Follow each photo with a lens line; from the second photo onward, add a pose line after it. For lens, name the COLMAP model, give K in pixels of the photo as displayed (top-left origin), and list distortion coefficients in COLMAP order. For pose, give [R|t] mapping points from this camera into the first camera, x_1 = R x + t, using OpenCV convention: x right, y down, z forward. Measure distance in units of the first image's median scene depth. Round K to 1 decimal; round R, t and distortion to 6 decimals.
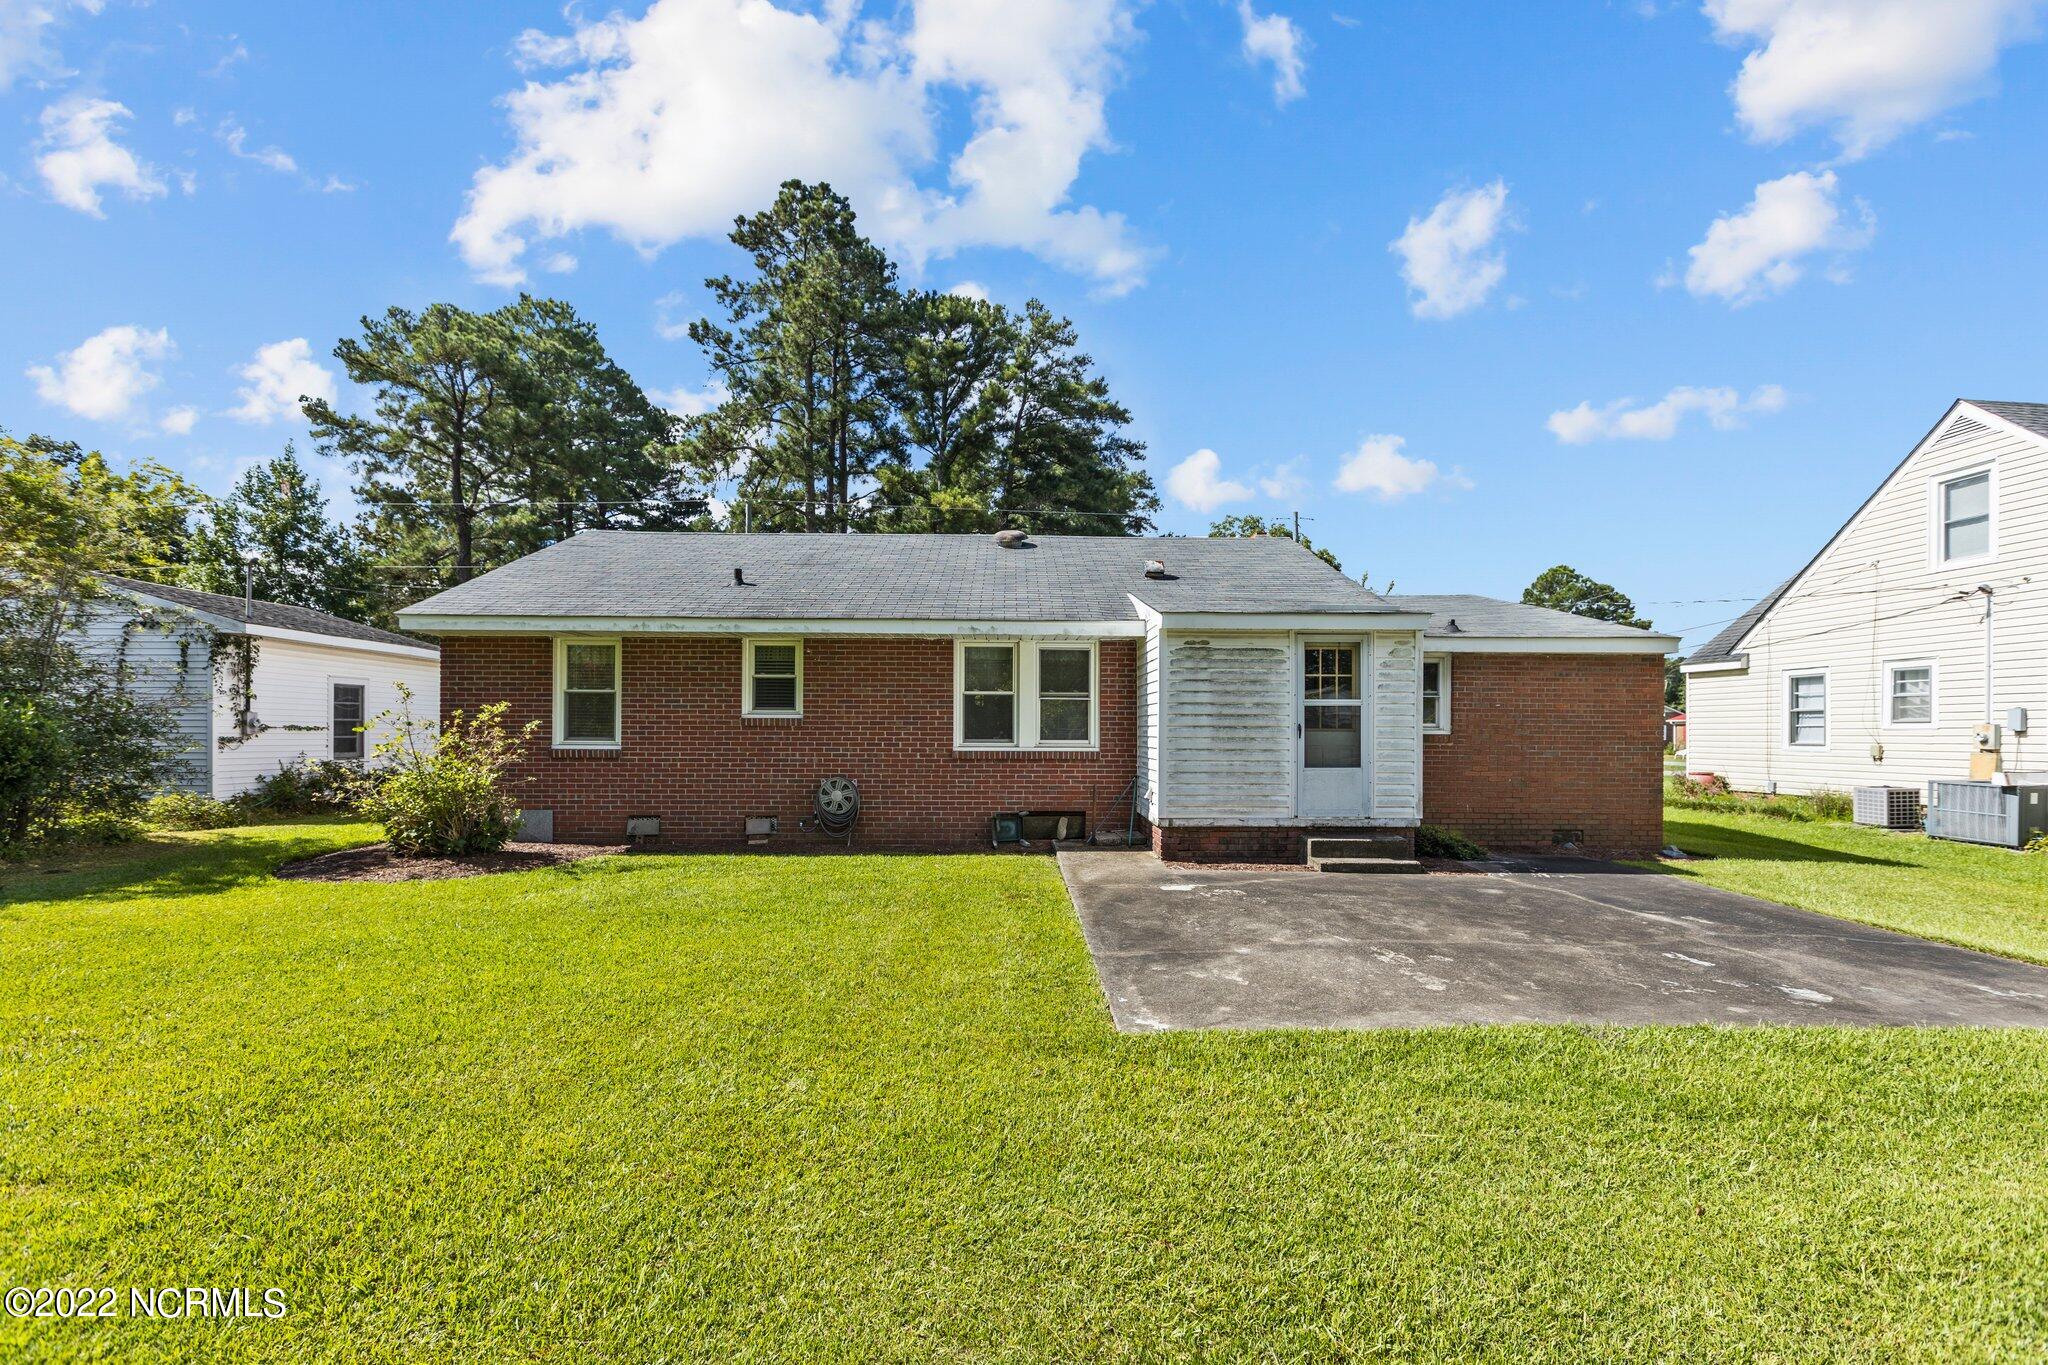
lens RADIAL K [[922.4, 0, 1024.7], [0, 922.4, 724.5], [0, 0, 1]] dist [0.006932, -0.000782]
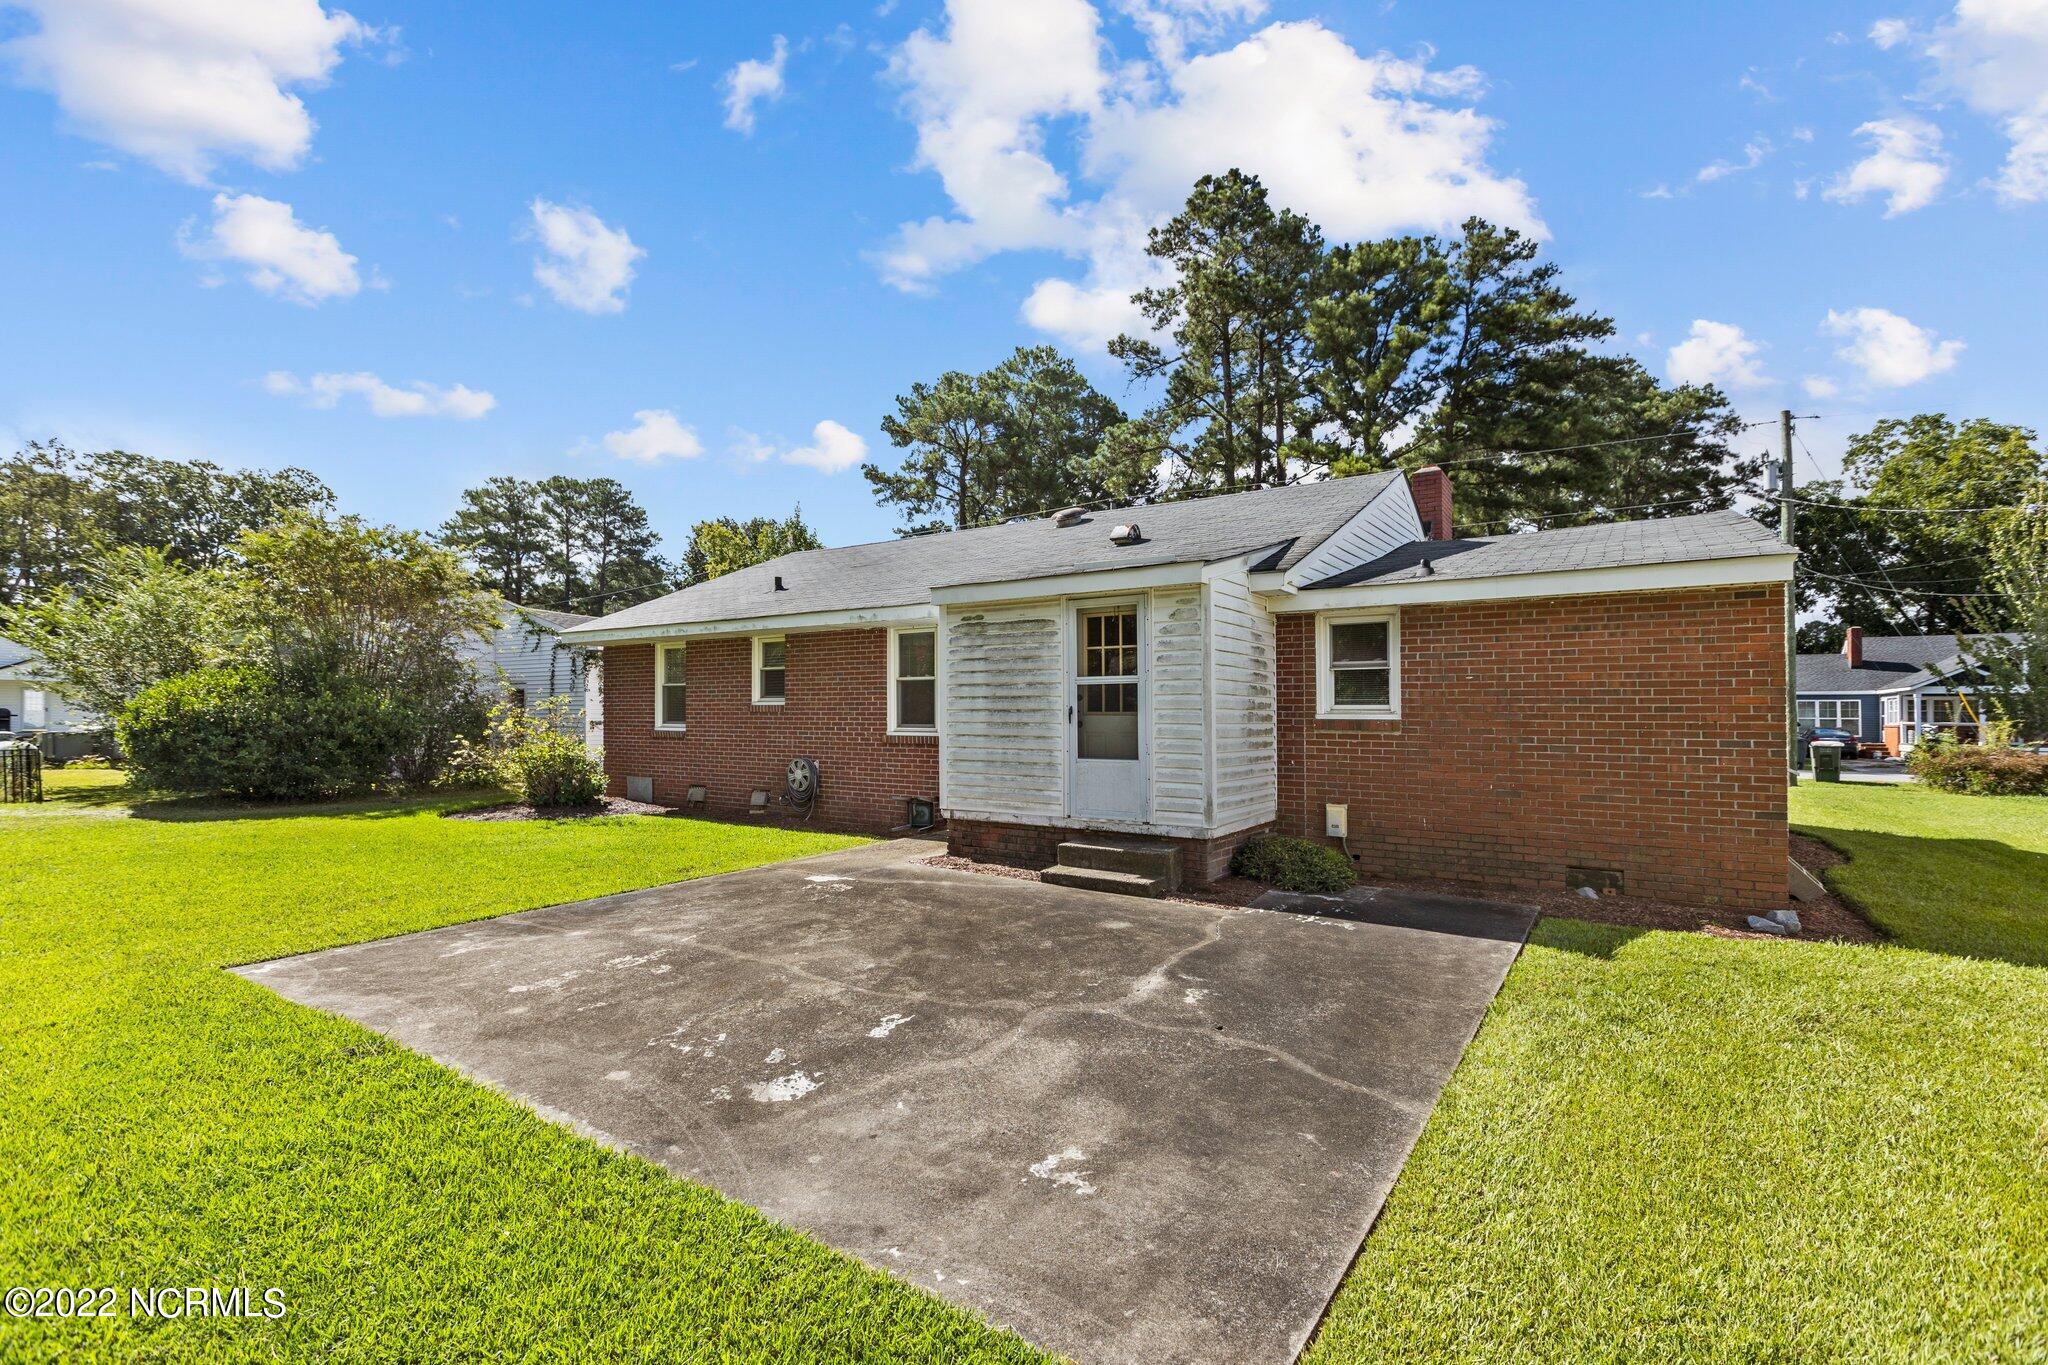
lens RADIAL K [[922.4, 0, 1032.5], [0, 922.4, 702.2], [0, 0, 1]] dist [0.006932, -0.000782]
pose [[0.820147, -0.009596, -0.572072, 0.647960], [0.002247, 0.999906, -0.013551, 0.006041], [0.572148, 0.009828, 0.820091, 0.249162]]
